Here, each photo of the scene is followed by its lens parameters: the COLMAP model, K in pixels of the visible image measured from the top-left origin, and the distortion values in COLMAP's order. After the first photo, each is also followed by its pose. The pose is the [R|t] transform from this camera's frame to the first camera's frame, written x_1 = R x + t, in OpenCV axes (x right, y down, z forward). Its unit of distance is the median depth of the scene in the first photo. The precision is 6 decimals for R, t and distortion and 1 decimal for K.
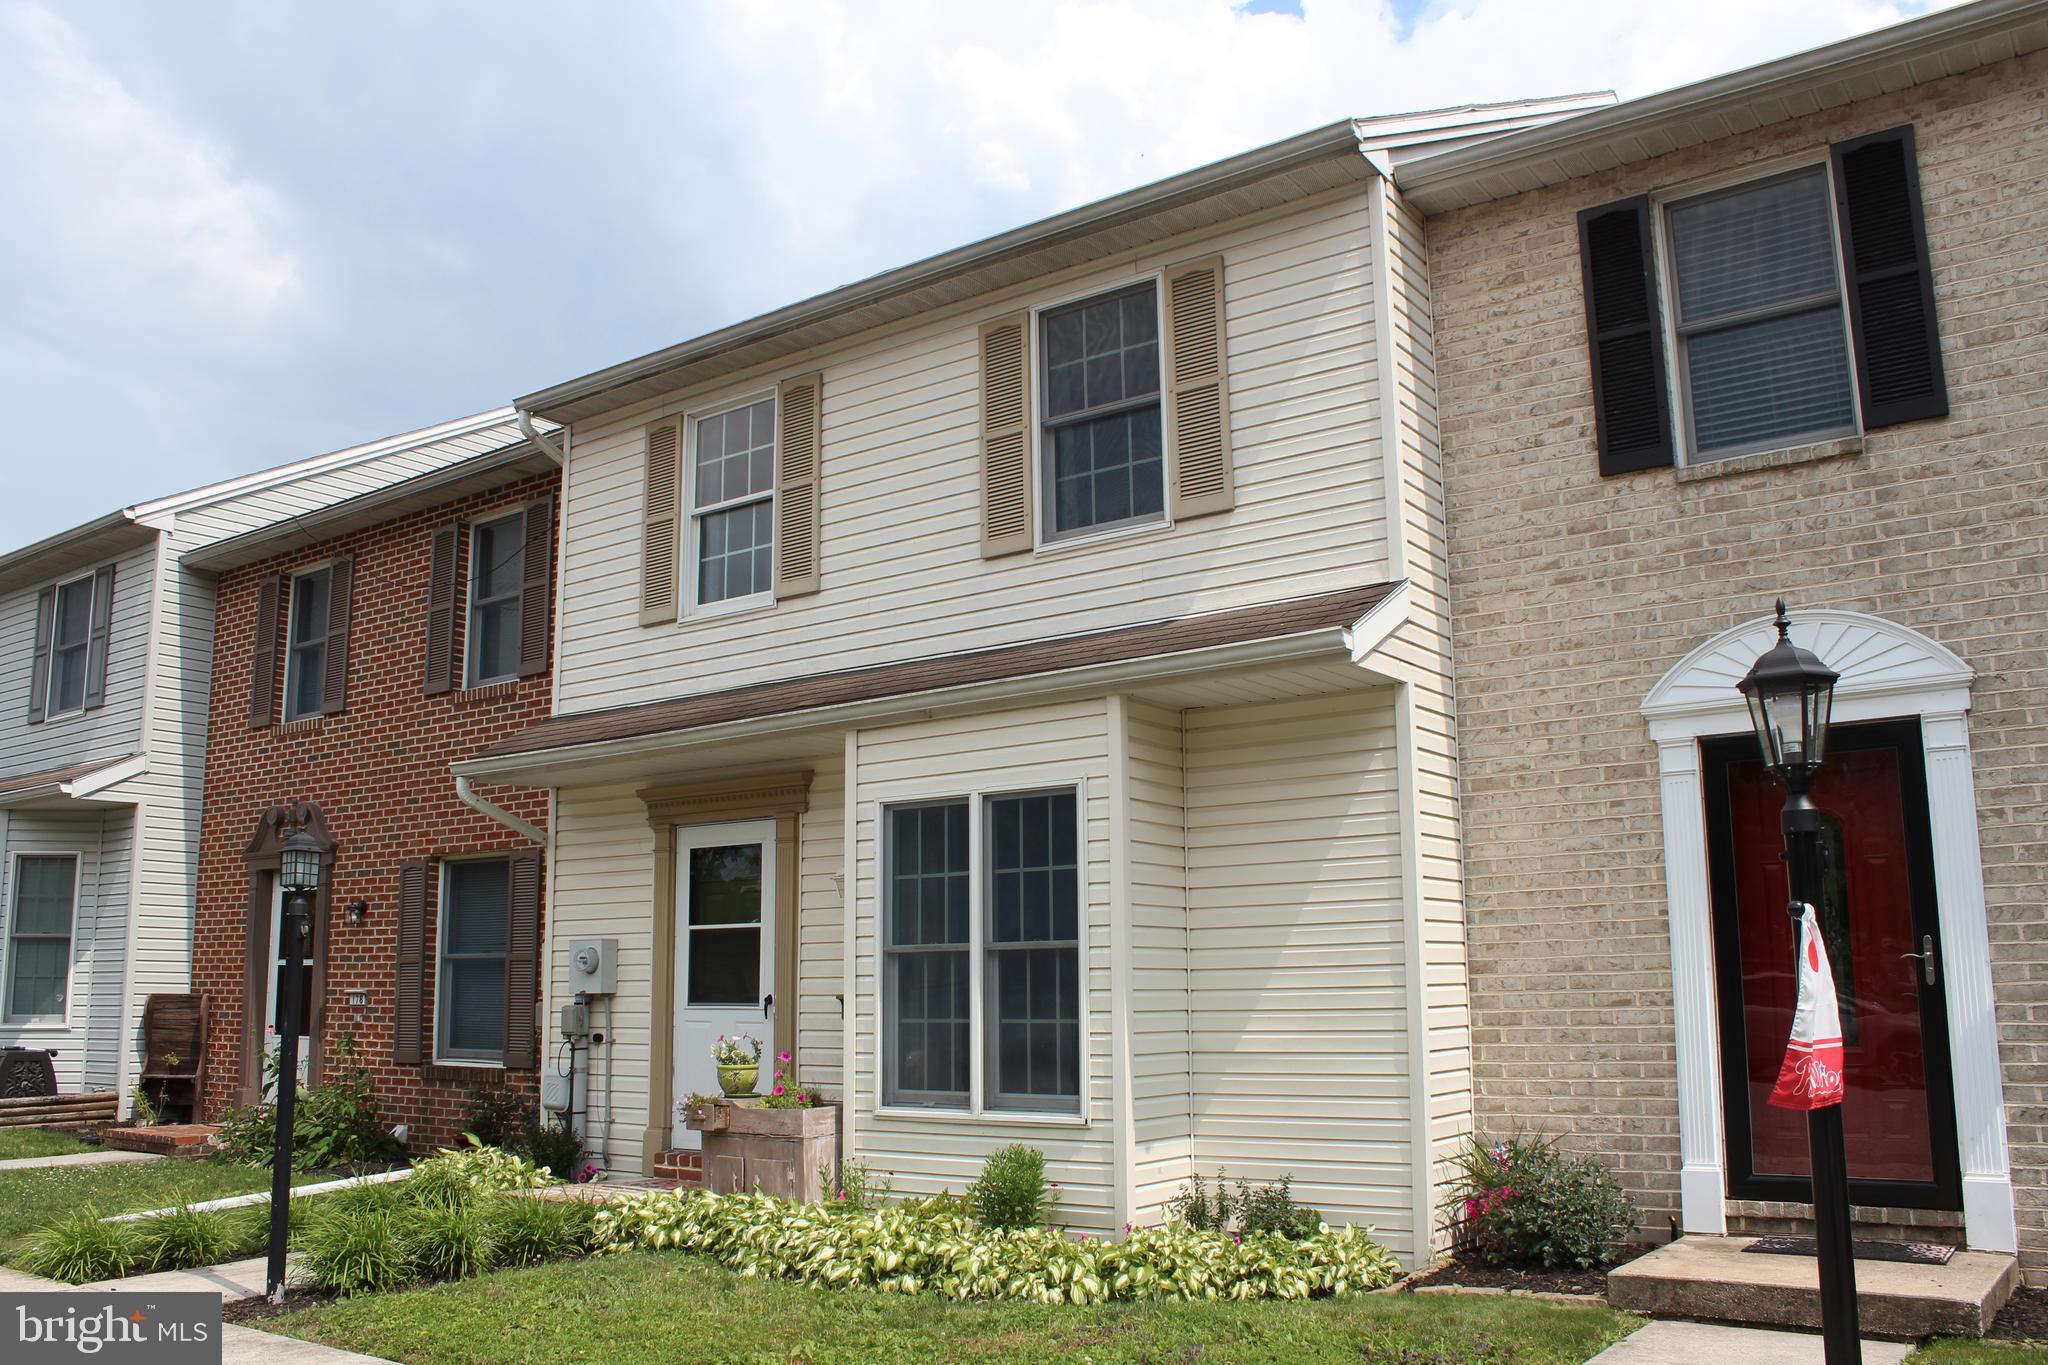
lens RADIAL K [[1716.1, 0, 1013.7], [0, 1716.1, 715.1], [0, 0, 1]] dist [-0.176363, 0.158546]
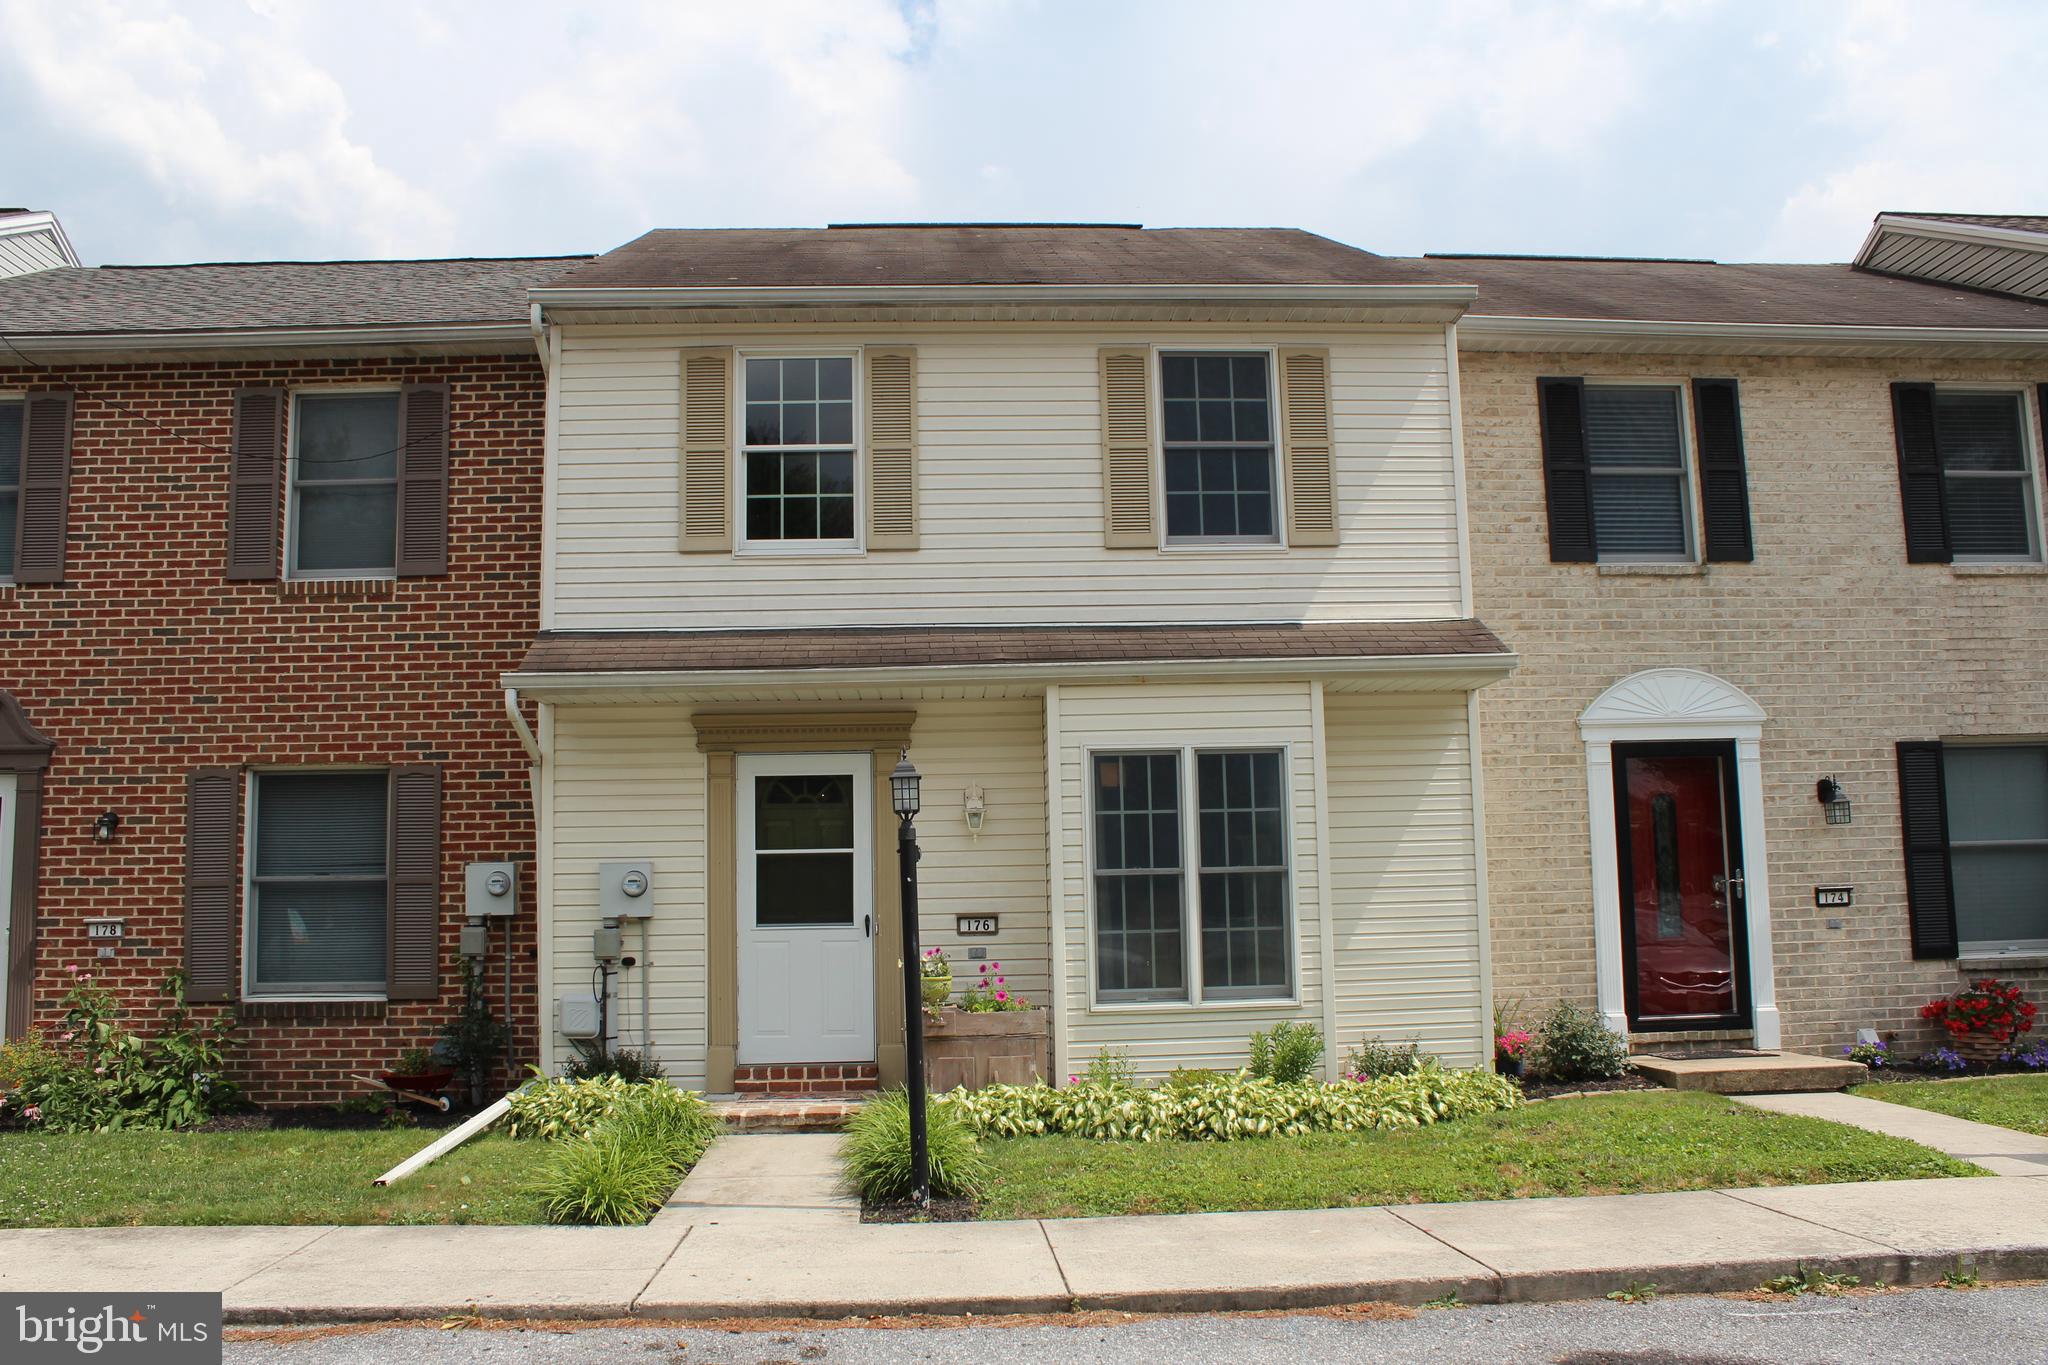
lens RADIAL K [[1716.1, 0, 1013.7], [0, 1716.1, 715.1], [0, 0, 1]] dist [-0.176363, 0.158546]
pose [[0.773875, 0.065752, 0.629915, -0.917001], [-0.089426, 0.995976, 0.005900, 0.026853], [-0.626993, -0.060897, 0.776641, 0.120634]]
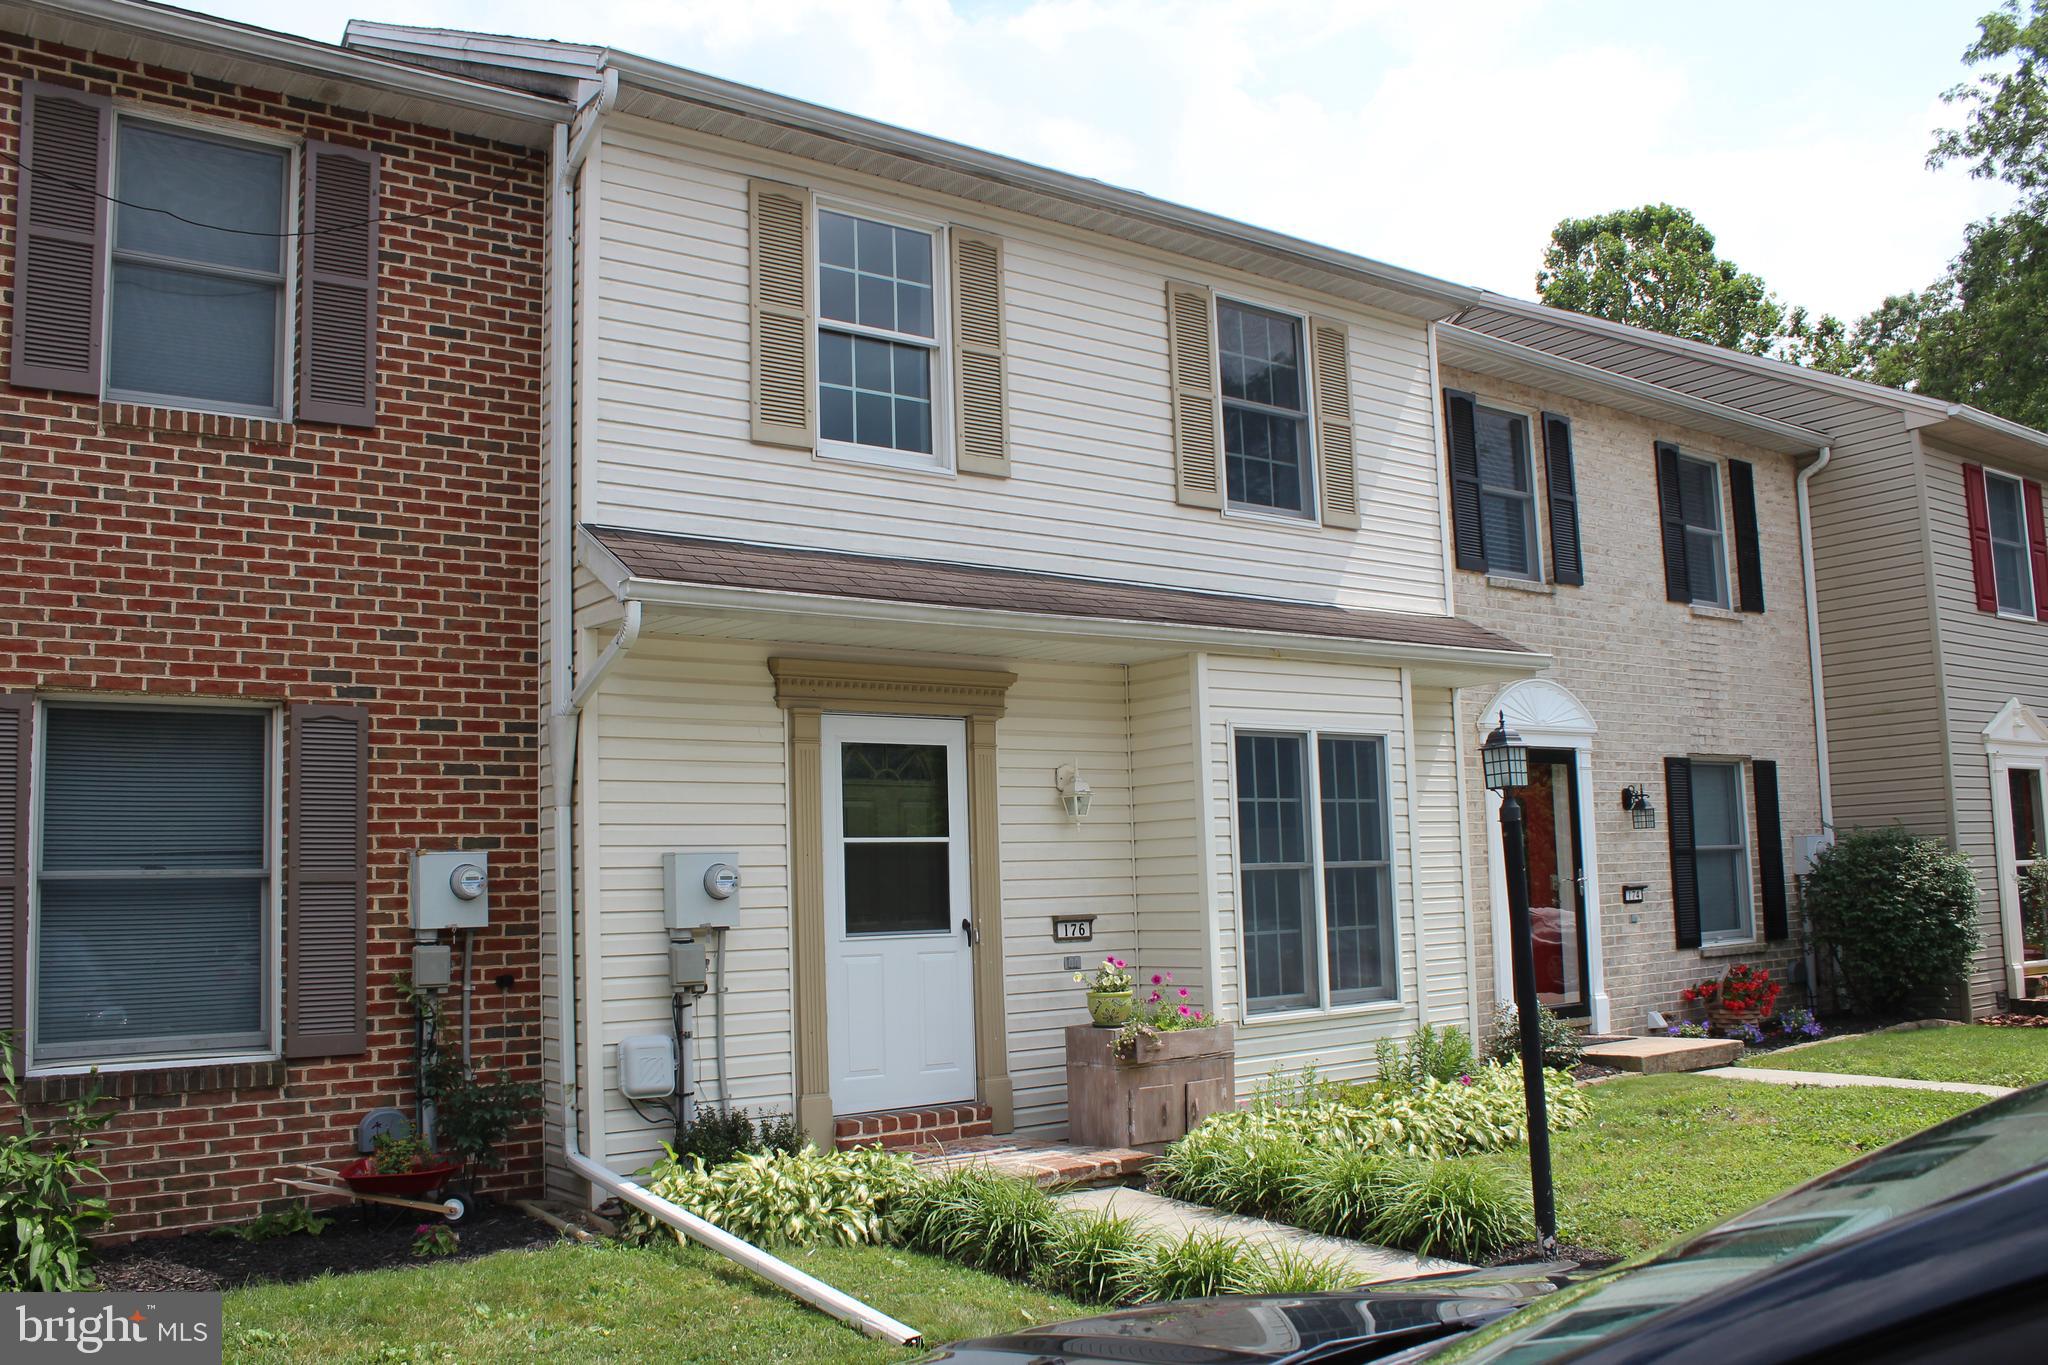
lens RADIAL K [[1716.1, 0, 1013.7], [0, 1716.1, 715.1], [0, 0, 1]] dist [-0.176363, 0.158546]
pose [[0.302036, 0.098727, 0.948170, -1.177815], [-0.127963, 0.989820, -0.062302, 0.133575], [-0.944669, -0.102513, 0.311595, 0.850028]]
